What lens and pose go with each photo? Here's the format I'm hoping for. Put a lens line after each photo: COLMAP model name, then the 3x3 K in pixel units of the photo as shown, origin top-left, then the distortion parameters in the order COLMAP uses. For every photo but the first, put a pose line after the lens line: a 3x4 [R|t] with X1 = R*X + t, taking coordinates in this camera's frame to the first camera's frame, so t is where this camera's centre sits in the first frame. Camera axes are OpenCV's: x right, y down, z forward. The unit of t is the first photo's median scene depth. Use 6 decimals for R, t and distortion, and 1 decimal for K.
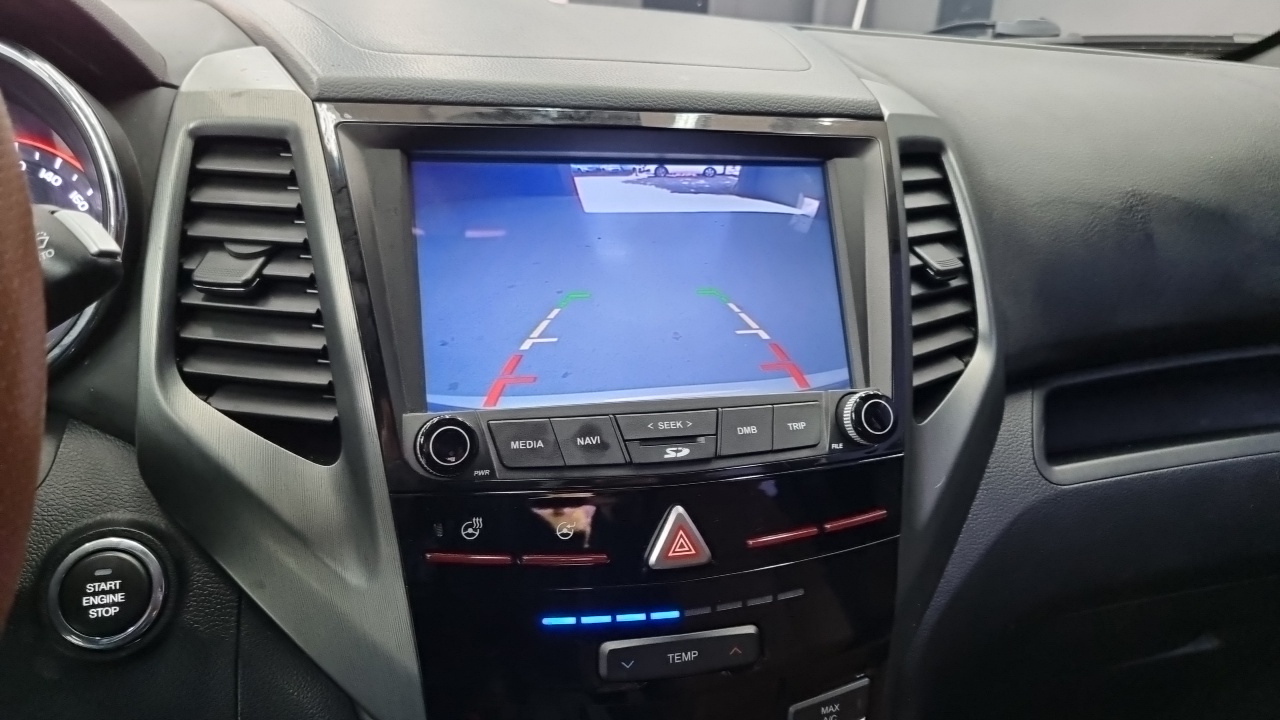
lens RADIAL K [[979.2, 0, 628.7], [0, 979.2, 364.4], [0, 0, 1]] dist [0.012909, -0.000487]
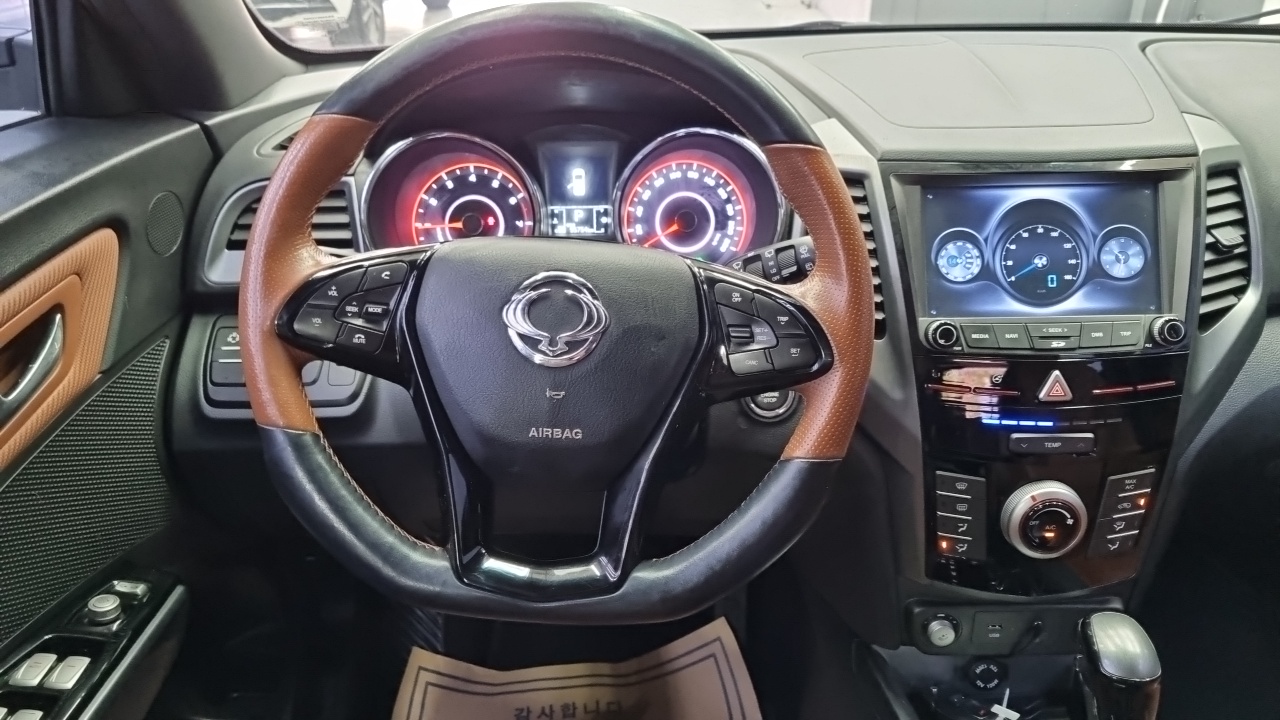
lens RADIAL K [[969.6, 0, 635.6], [0, 969.6, 354.4], [0, 0, 1]] dist [0.029020, -0.004061]
pose [[0.962094, 0.064068, -0.265087, -0.244668], [-0.029492, 0.990756, 0.132414, -0.123240], [0.271120, -0.119576, 0.955089, -1.098498]]
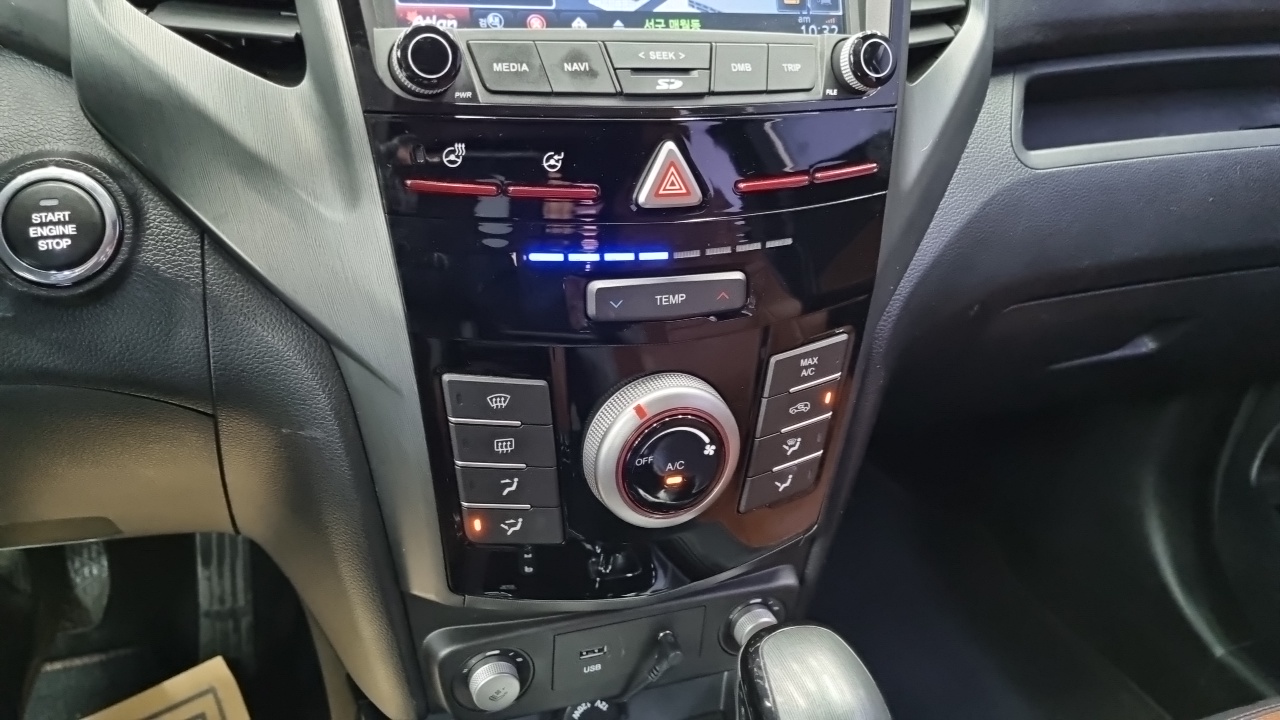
lens RADIAL K [[974.3, 0, 618.0], [0, 974.3, 363.5], [0, 0, 1]] dist [0.015506, -0.001870]
pose [[0.997486, 0.000156, 0.070865, -0.065121], [-0.014298, 0.979873, 0.199107, 0.163503], [-0.069408, -0.199620, 0.977412, 0.034076]]
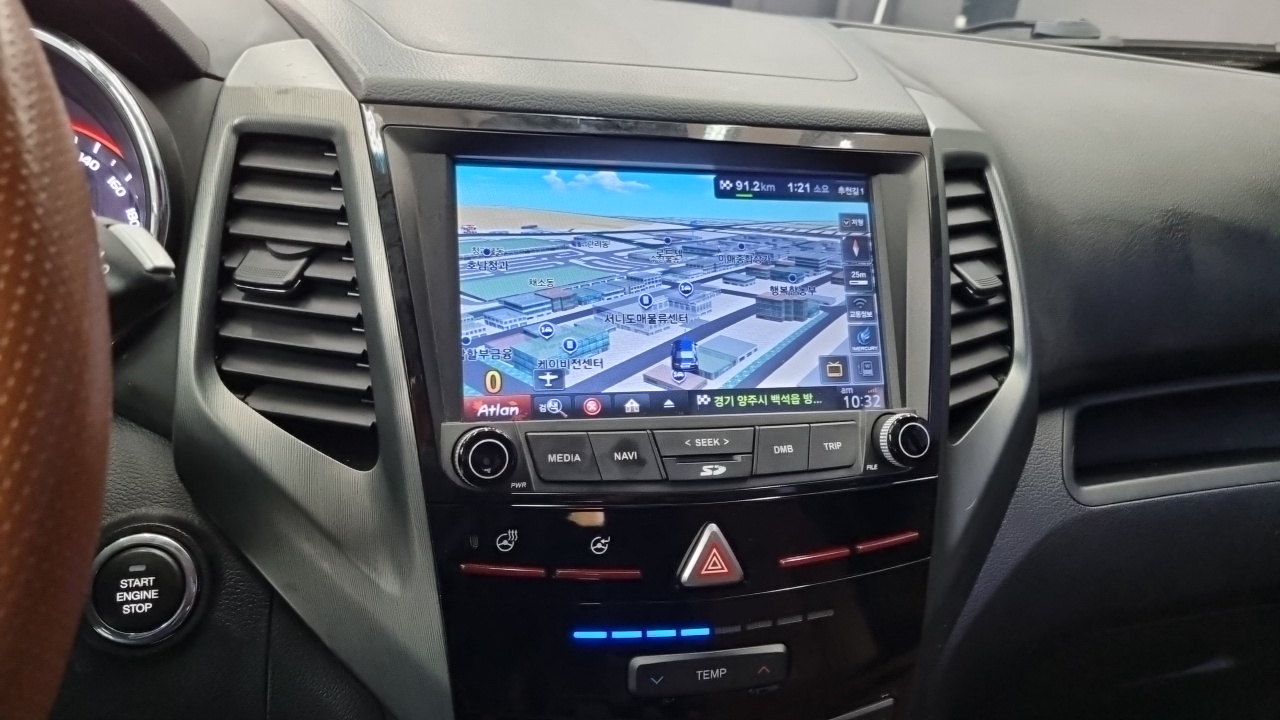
lens RADIAL K [[979.0, 0, 635.7], [0, 979.0, 357.6], [0, 0, 1]] dist [0.013737, -0.000952]
pose [[0.999284, 0.037771, -0.002392, -0.031138], [-0.037704, 0.999007, 0.023735, -0.044757], [0.003287, -0.023628, 0.999715, 0.004497]]
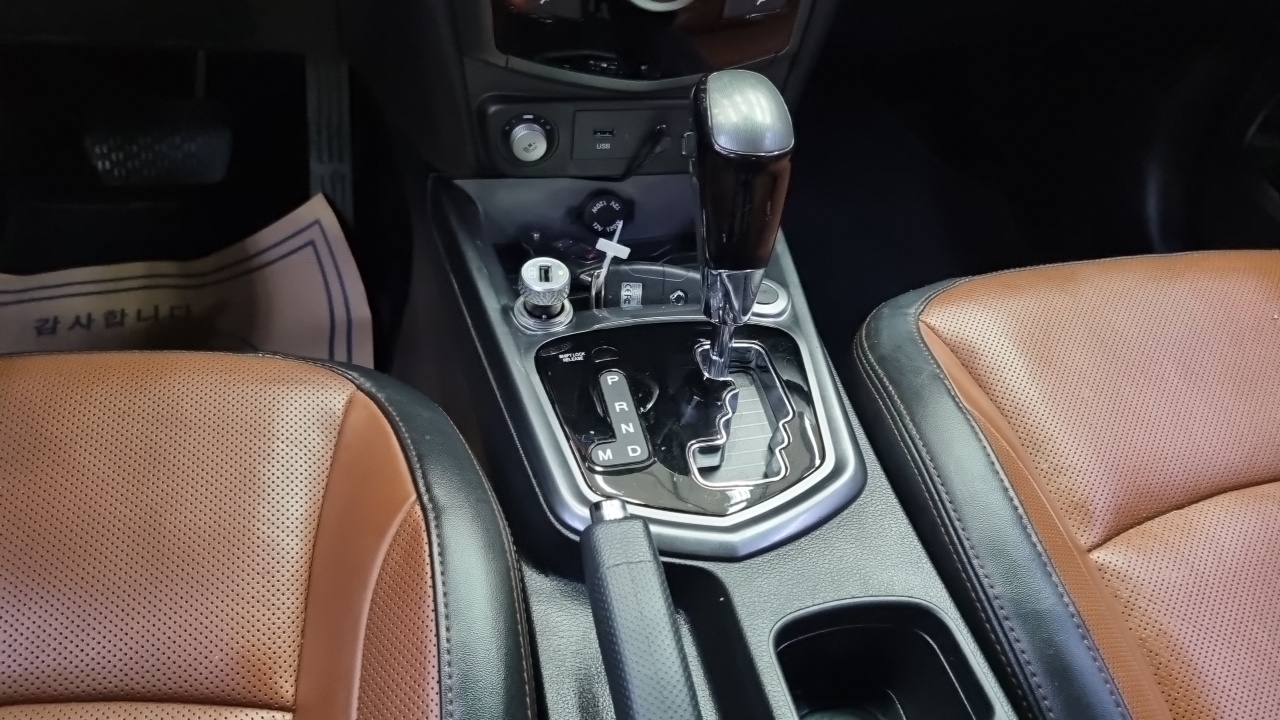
lens RADIAL K [[979.2, 0, 628.7], [0, 979.2, 364.4], [0, 0, 1]] dist [0.012909, -0.000487]
pose [[0.995841, 0.091016, 0.004044, 0.051902], [-0.083032, 0.888431, 0.451438, 0.362262], [0.037495, -0.449897, 0.892293, -0.422989]]
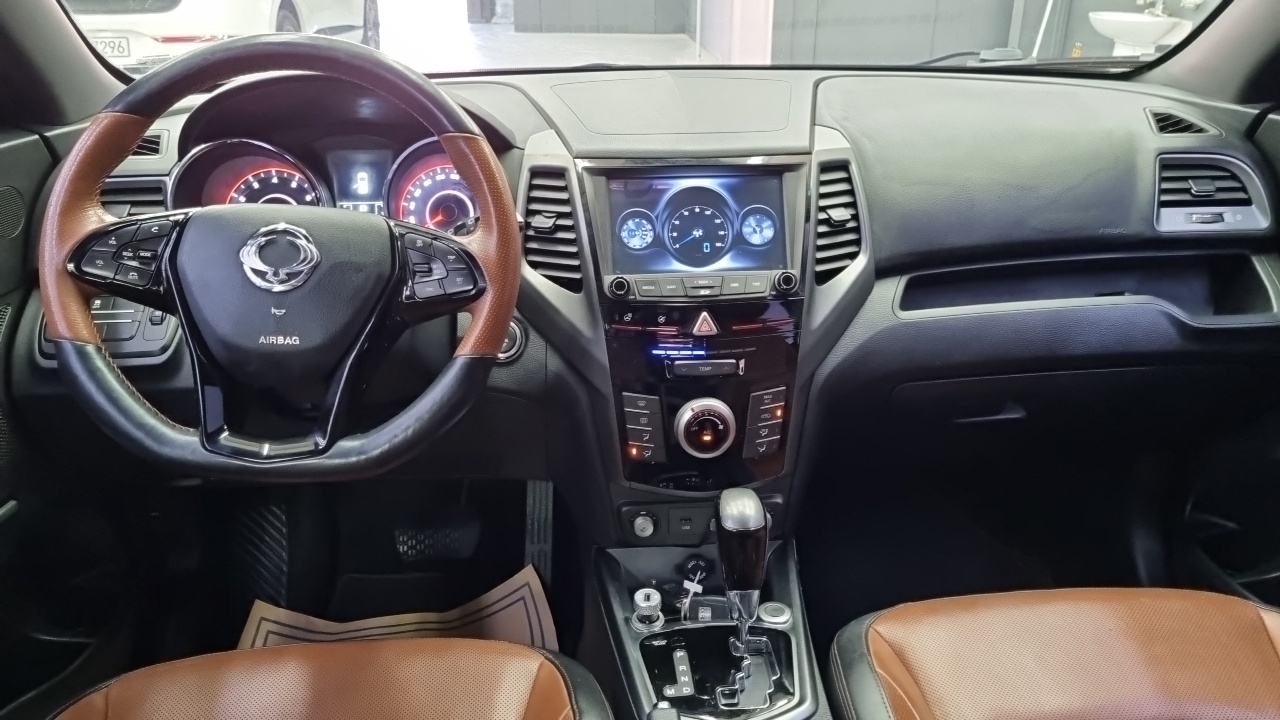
lens RADIAL K [[956.0, 0, 639.4], [0, 956.0, 342.0], [0, 0, 1]] dist [0.037989, -0.003043]
pose [[0.977676, 0.027177, -0.208351, 0.409329], [-0.014255, 0.997895, 0.063272, 0.062220], [0.209632, -0.058890, 0.976005, -1.535361]]
